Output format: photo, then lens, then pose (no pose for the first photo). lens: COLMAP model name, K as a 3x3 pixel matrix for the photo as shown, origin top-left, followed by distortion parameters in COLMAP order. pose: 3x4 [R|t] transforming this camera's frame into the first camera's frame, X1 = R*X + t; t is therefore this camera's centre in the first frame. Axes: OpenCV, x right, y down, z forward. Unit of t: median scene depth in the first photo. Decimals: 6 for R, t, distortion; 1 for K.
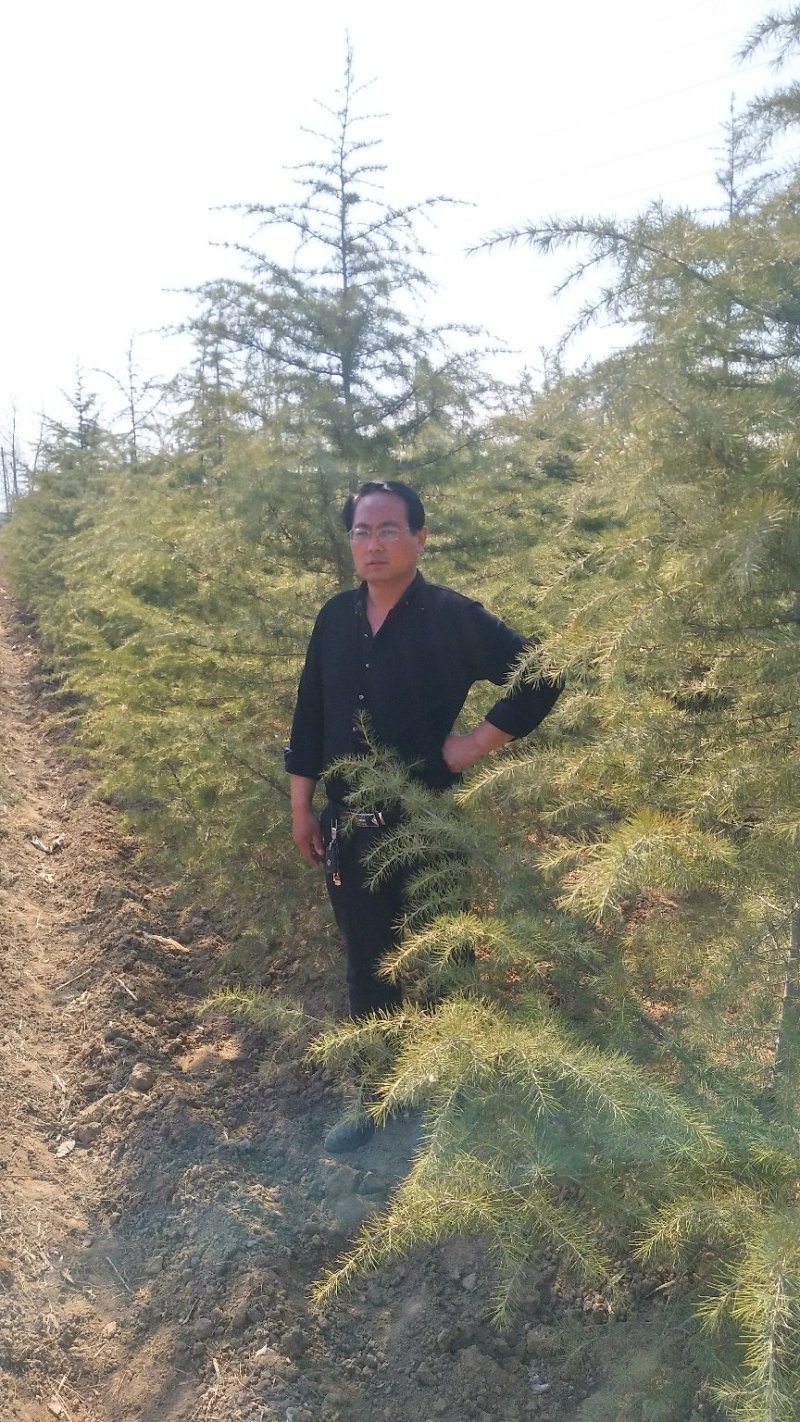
lens RADIAL K [[1129.6, 0, 387.0], [0, 1129.6, 689.1], [0, 0, 1]] dist [0.079942, -0.114880]
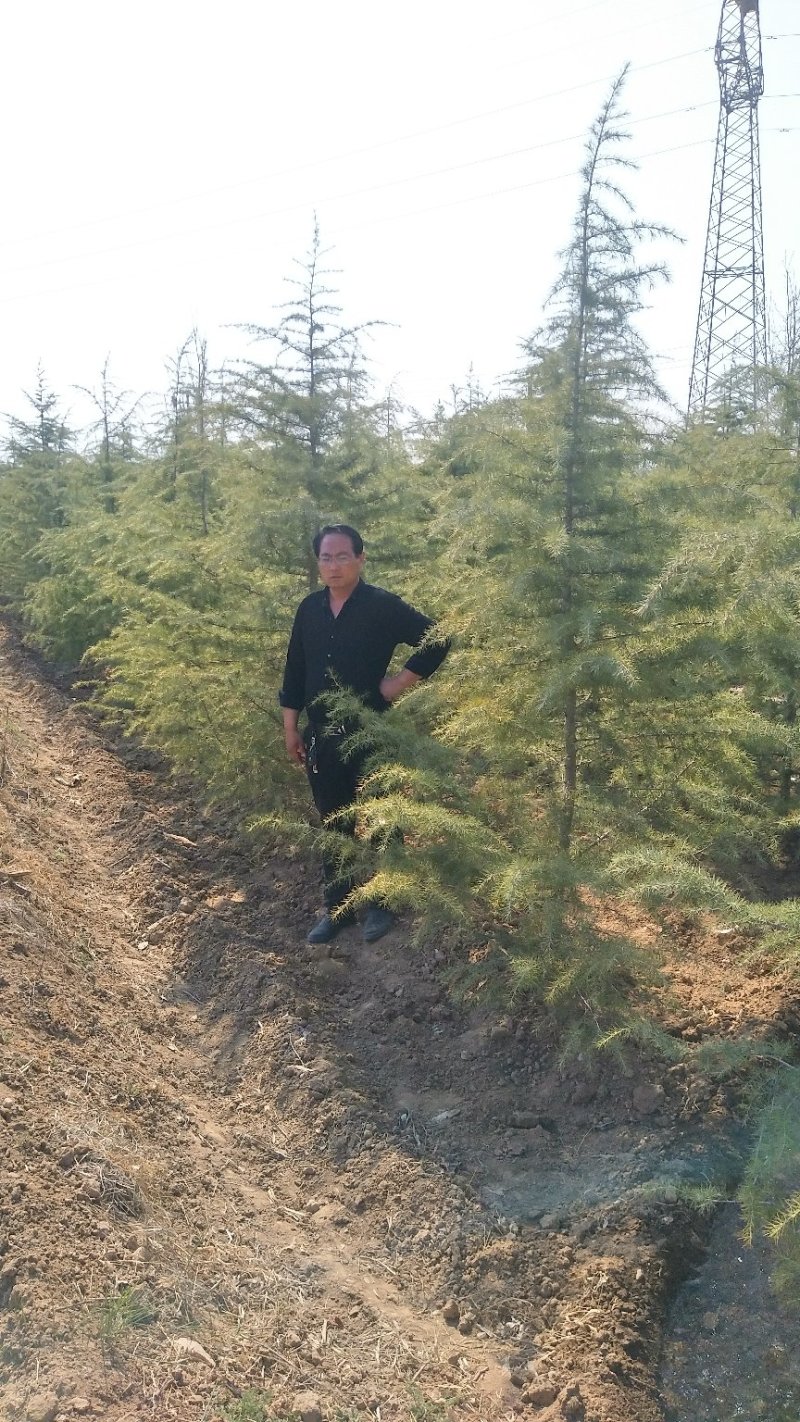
lens RADIAL K [[1129.6, 0, 374.1], [0, 1129.6, 676.3], [0, 0, 1]] dist [0.079942, -0.114880]
pose [[0.998574, -0.005176, 0.053134, -0.043458], [0.004708, 0.999949, 0.008932, 0.018660], [-0.053178, -0.008669, 0.998547, -0.557928]]
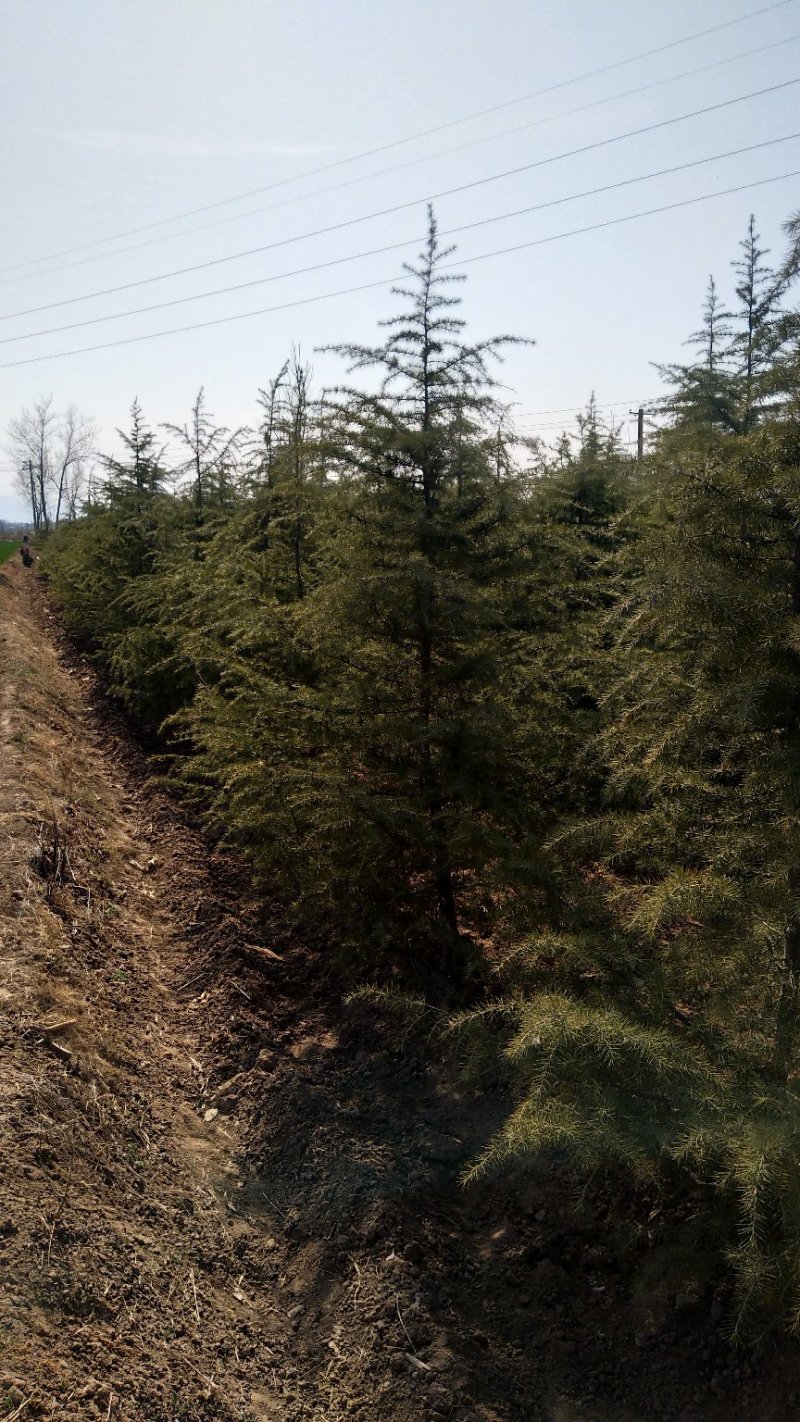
lens RADIAL K [[1129.6, 0, 377.5], [0, 1129.6, 686.6], [0, 0, 1]] dist [0.079942, -0.114880]
pose [[0.999569, 0.004029, -0.029086, -0.061765], [-0.004413, 0.999904, -0.013121, -0.051601], [0.029031, 0.013244, 0.999491, -0.246315]]
